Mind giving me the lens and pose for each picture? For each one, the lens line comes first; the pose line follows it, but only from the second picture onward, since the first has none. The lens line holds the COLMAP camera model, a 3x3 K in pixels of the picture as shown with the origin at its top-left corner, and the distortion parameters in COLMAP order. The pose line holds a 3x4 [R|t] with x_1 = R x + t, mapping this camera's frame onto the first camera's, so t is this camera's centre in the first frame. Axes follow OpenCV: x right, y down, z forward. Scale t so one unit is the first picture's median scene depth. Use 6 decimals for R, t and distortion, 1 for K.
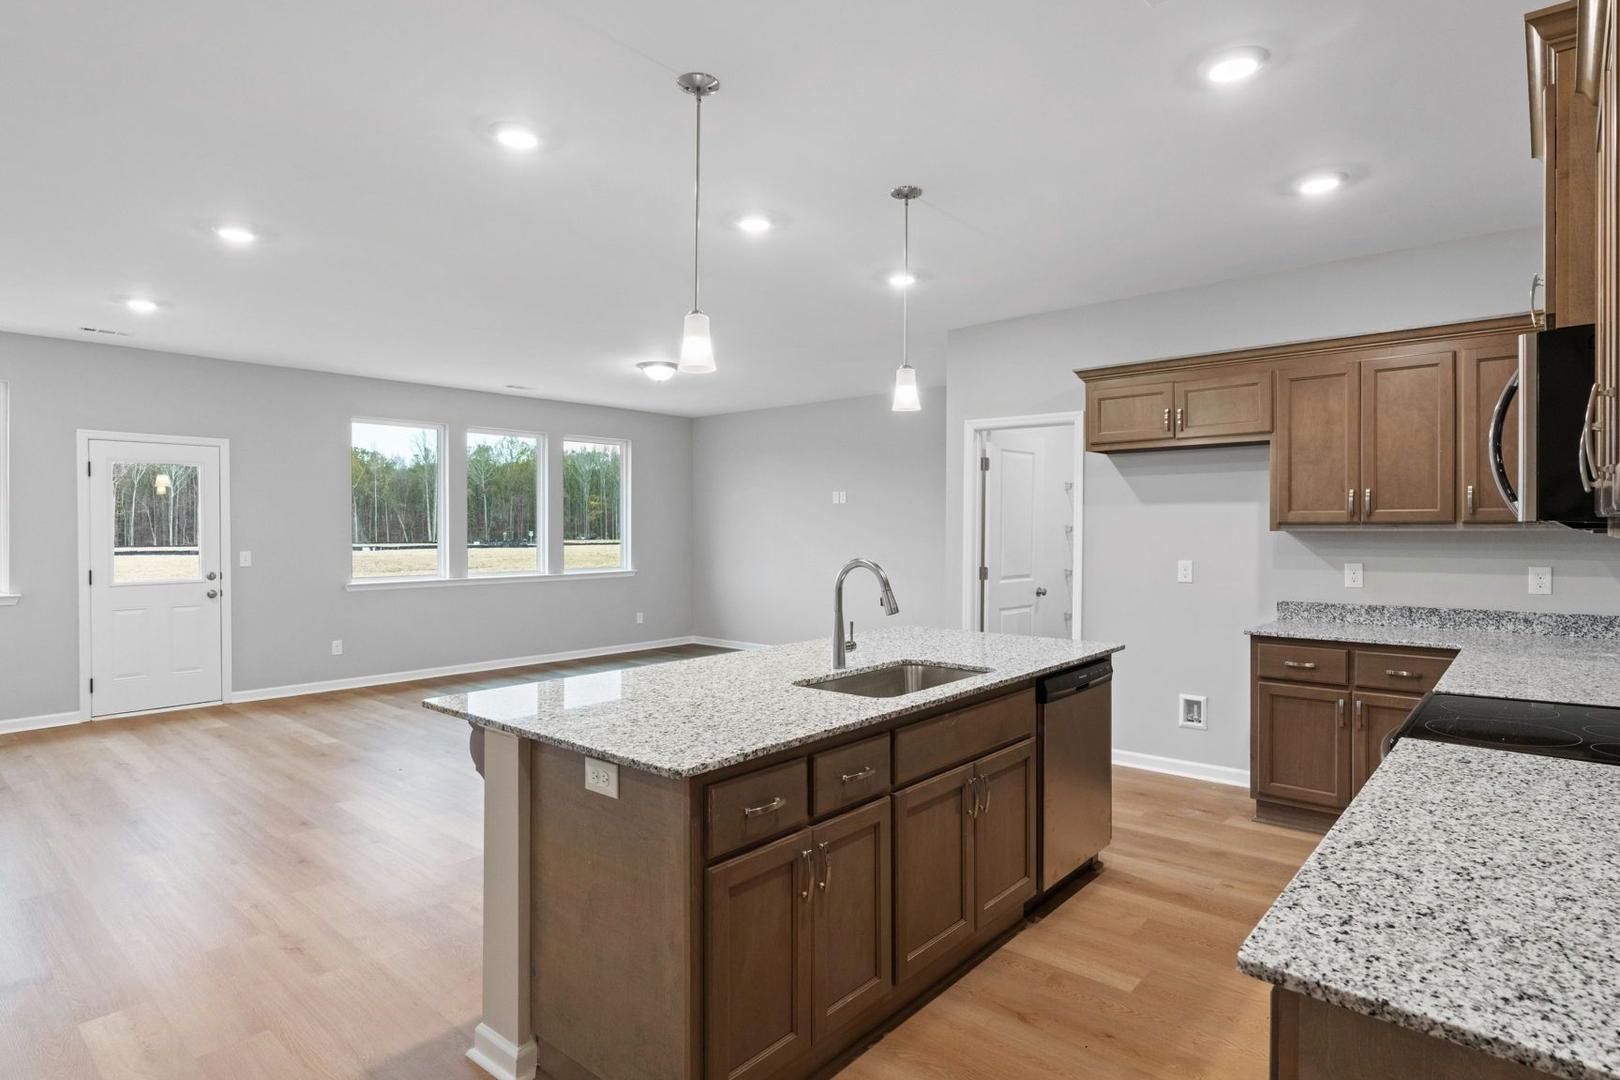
lens RADIAL K [[867.1, 0, 810.0], [0, 867.1, 540.0], [0, 0, 1]] dist [-0.004877, 0.000701]
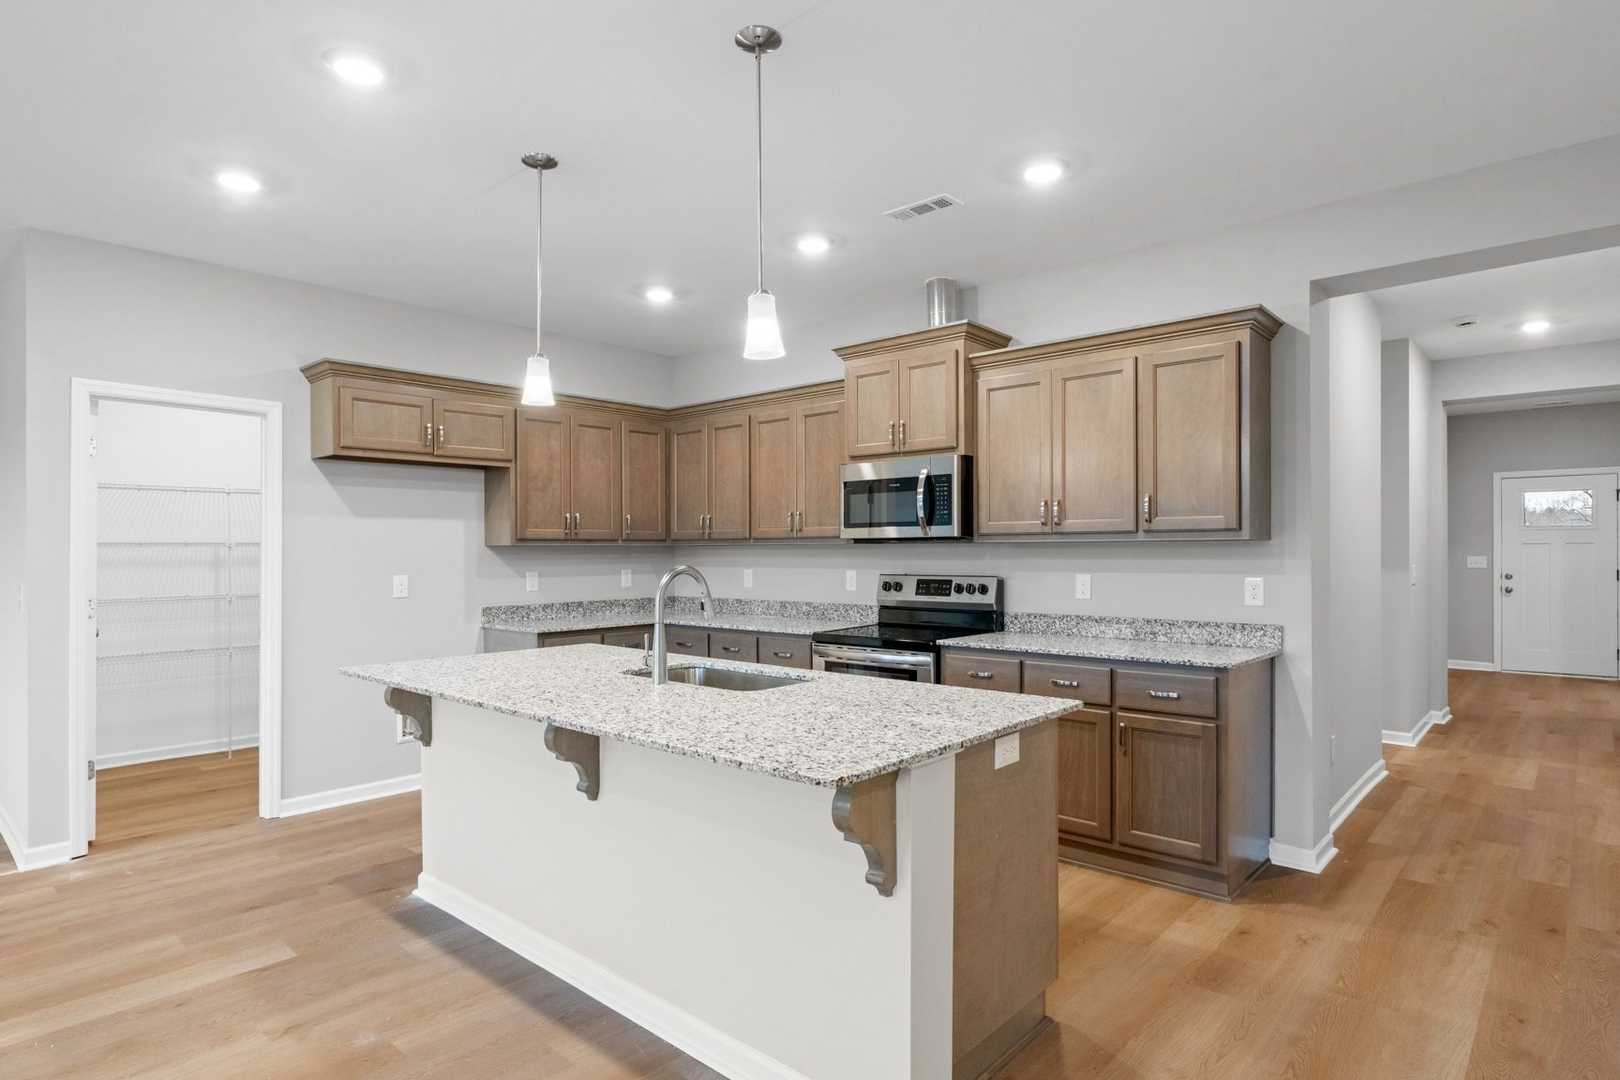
lens RADIAL K [[867.1, 0, 810.0], [0, 867.1, 540.0], [0, 0, 1]] dist [-0.004877, 0.000701]
pose [[0.024289, 0.017843, 0.999546, -0.657018], [0.019542, 0.999641, -0.018320, 0.012443], [-0.999514, 0.019978, 0.023931, 0.597481]]
